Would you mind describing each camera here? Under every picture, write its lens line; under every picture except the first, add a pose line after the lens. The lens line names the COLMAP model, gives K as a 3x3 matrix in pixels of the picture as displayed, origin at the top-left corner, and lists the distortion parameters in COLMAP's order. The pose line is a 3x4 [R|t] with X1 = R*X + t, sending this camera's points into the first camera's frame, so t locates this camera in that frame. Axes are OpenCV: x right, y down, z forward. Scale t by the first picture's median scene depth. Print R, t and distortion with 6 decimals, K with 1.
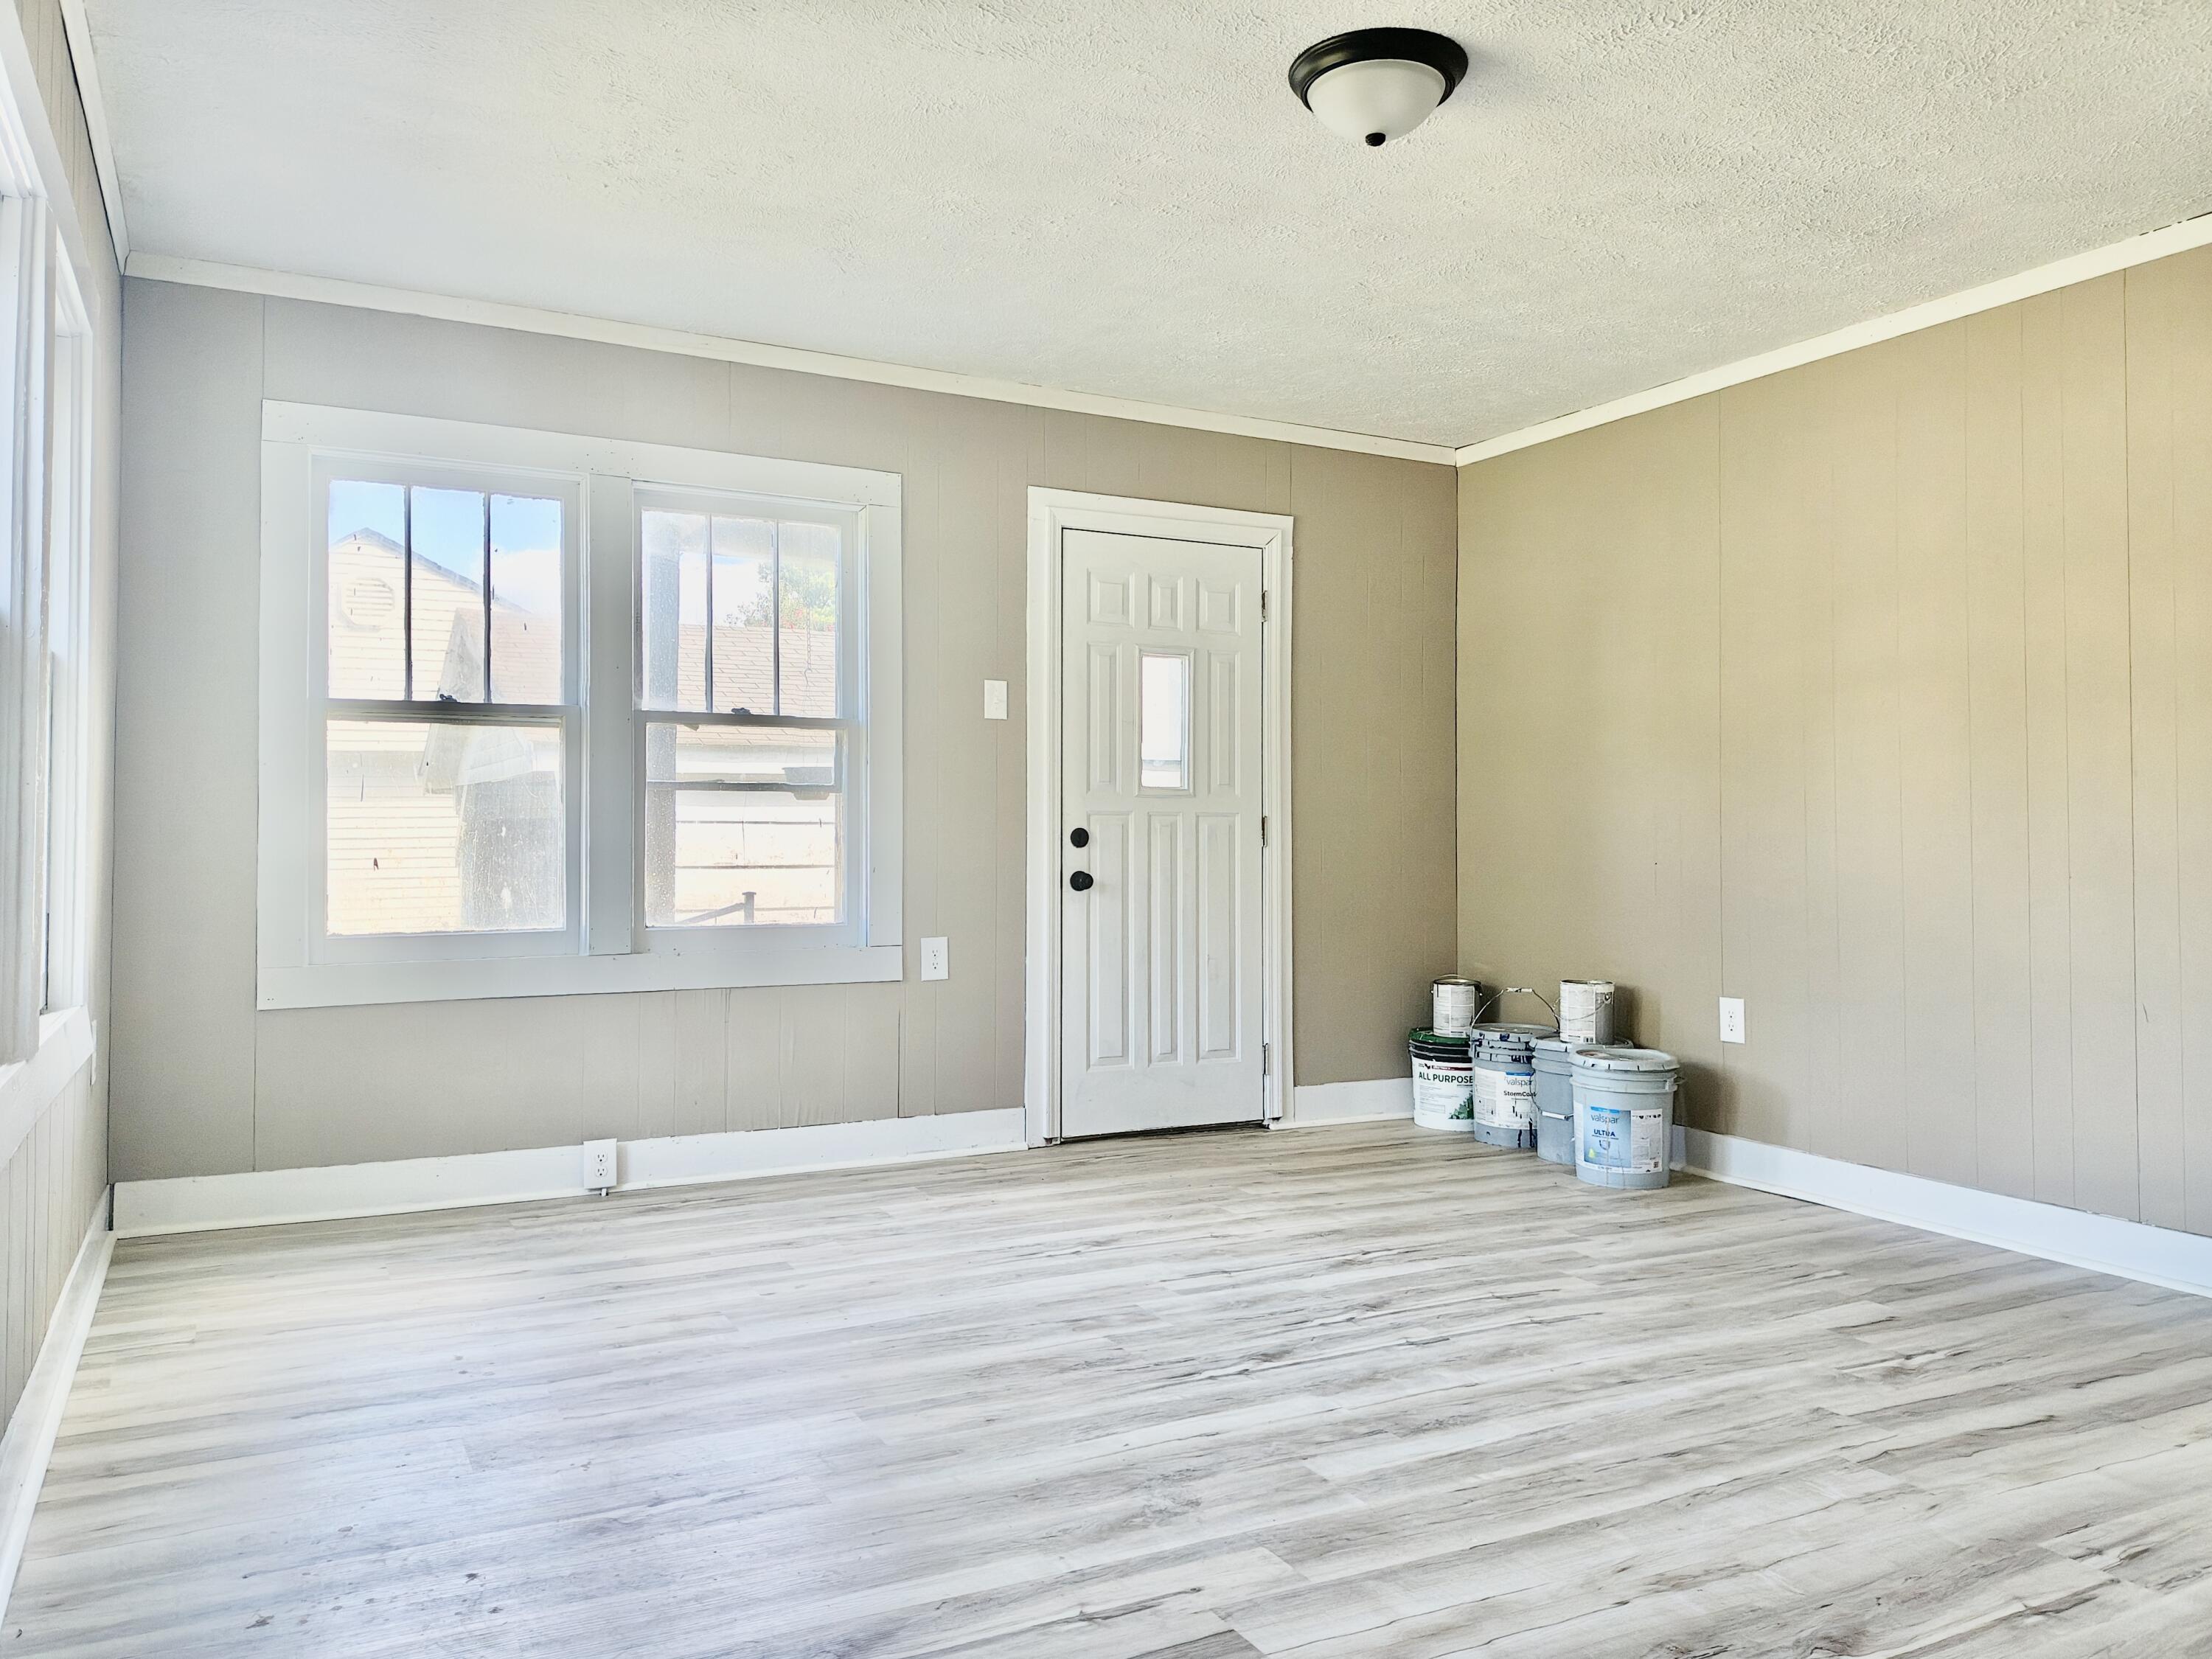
lens RADIAL K [[1614.6, 0, 1102.1], [0, 1614.6, 788.3], [0, 0, 1]] dist [0.048525, -0.058982]
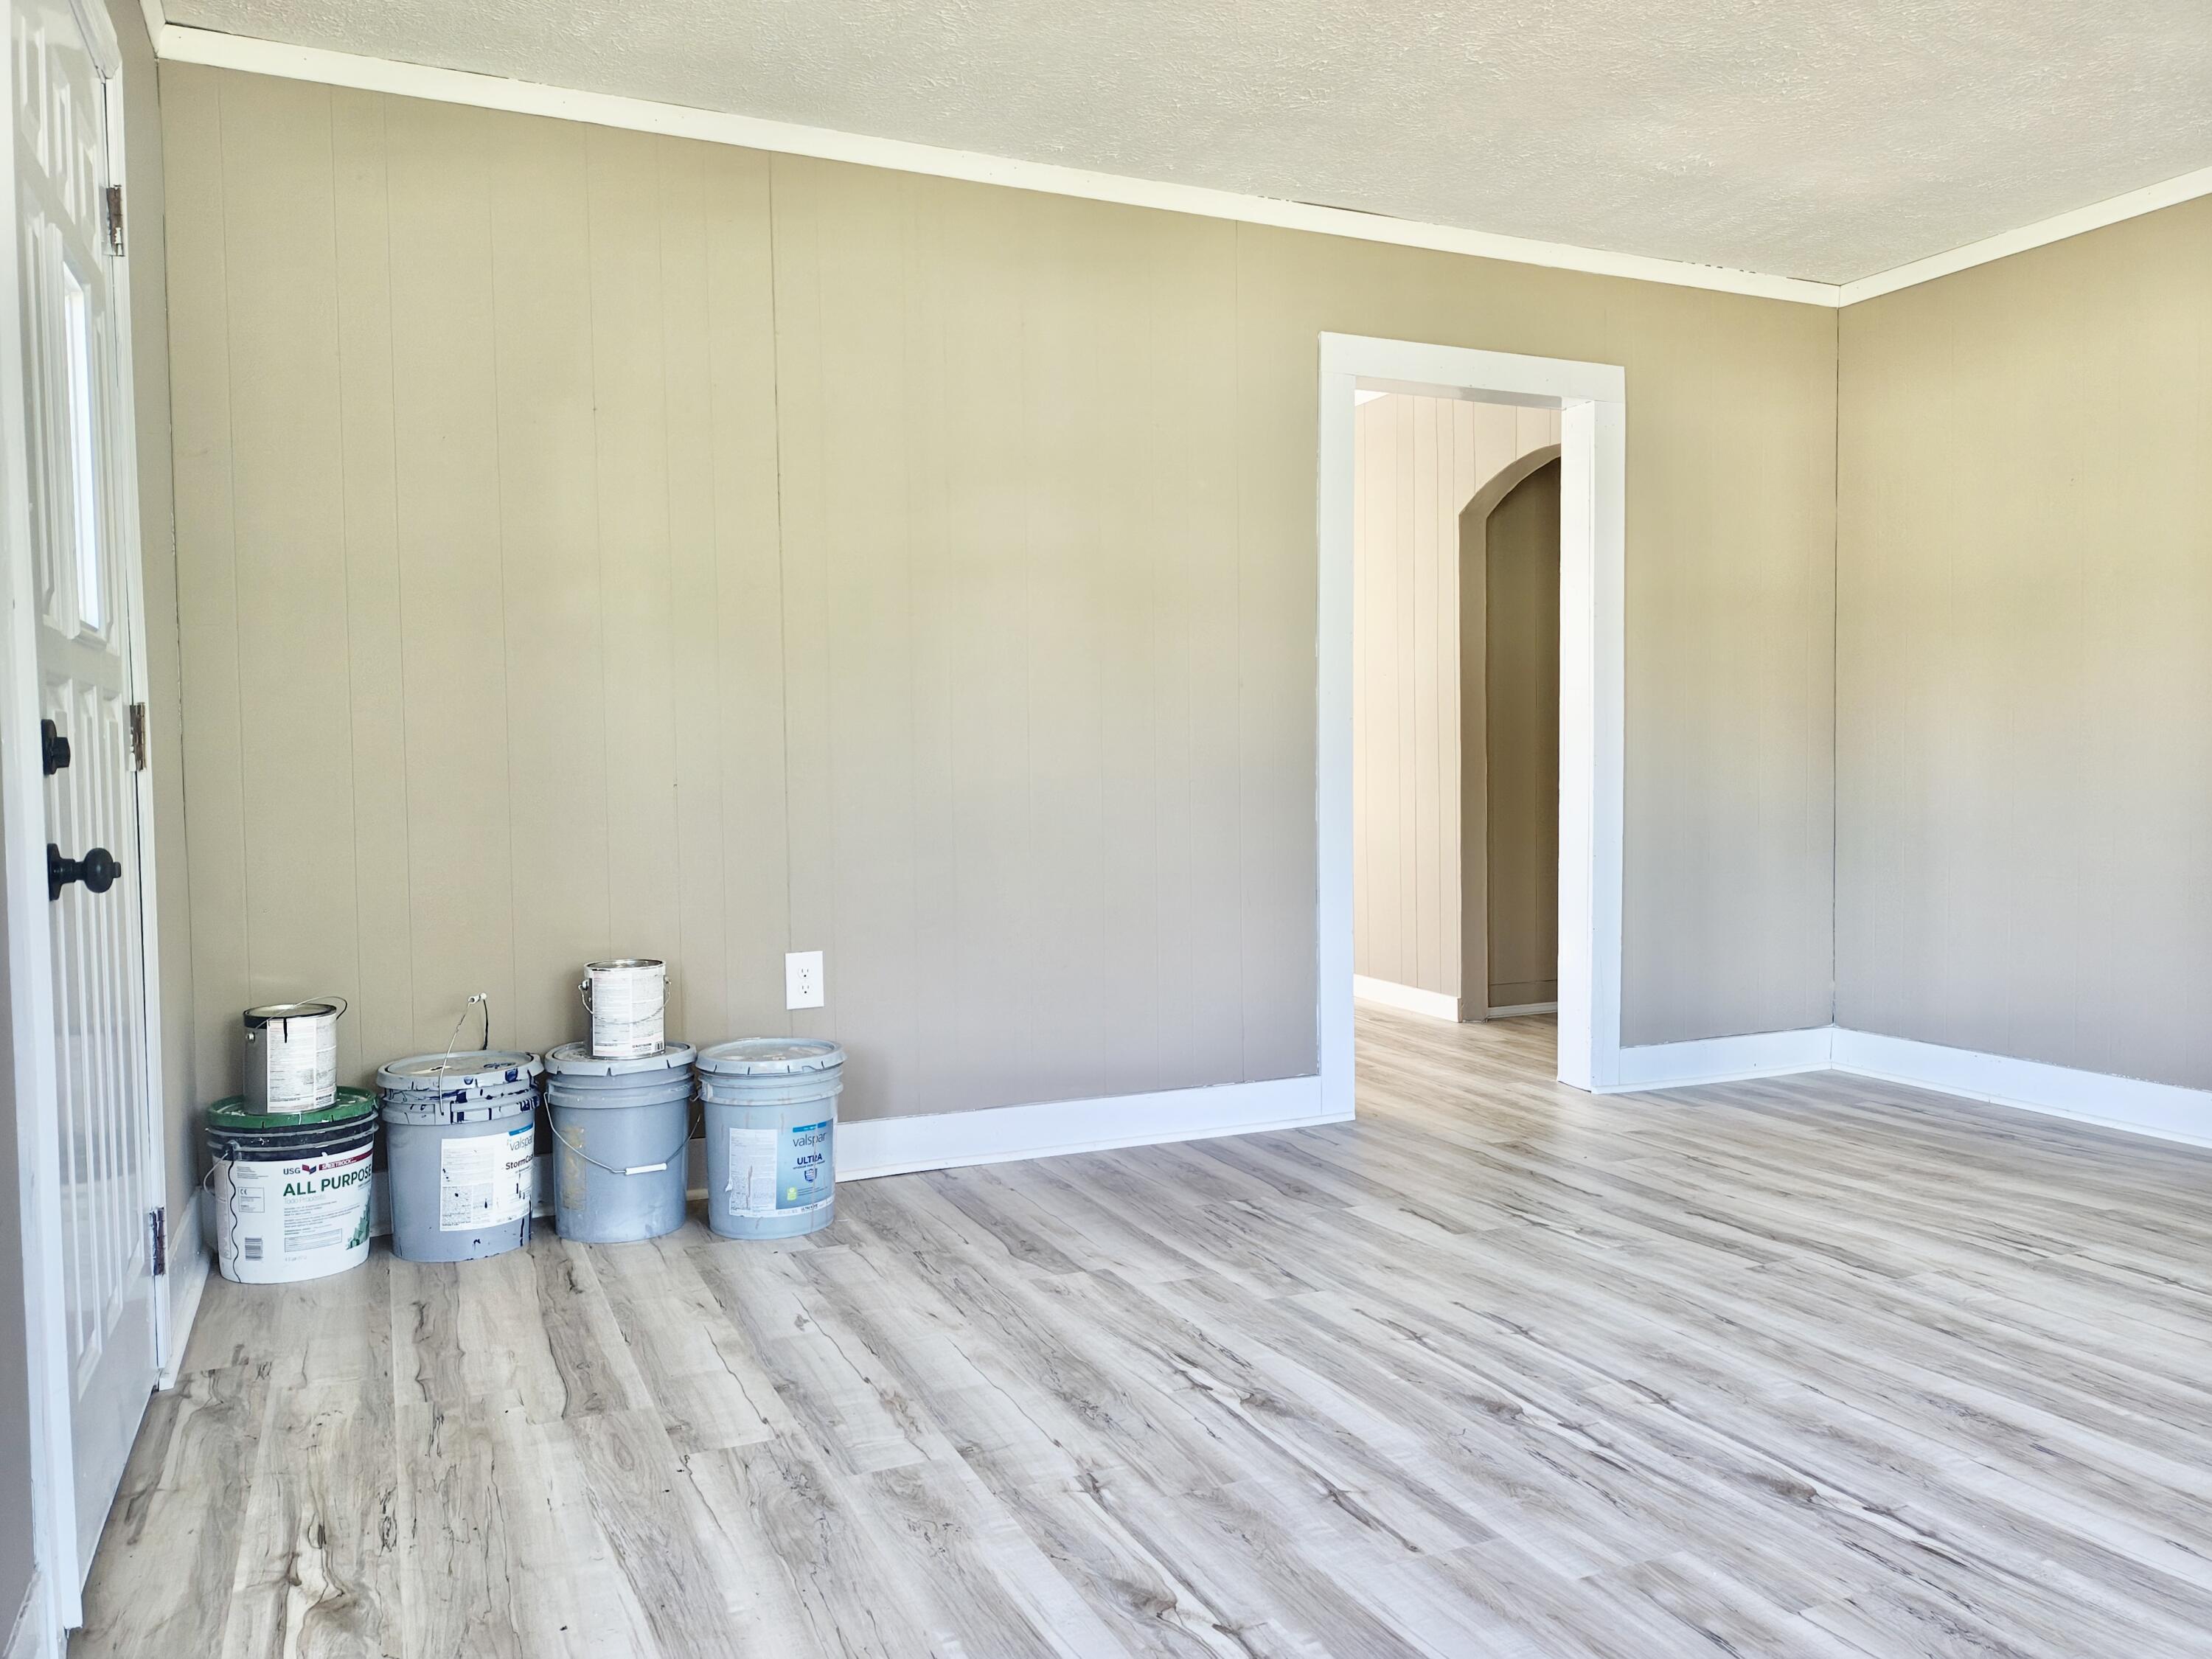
lens RADIAL K [[1614.6, 0, 1121.9], [0, 1614.6, 829.9], [0, 0, 1]] dist [0.048525, -0.058982]
pose [[0.056424, -0.047682, 0.997268, -0.643861], [-0.019405, 0.998618, 0.048845, 0.050452], [-0.998218, -0.022108, 0.055420, 1.382197]]
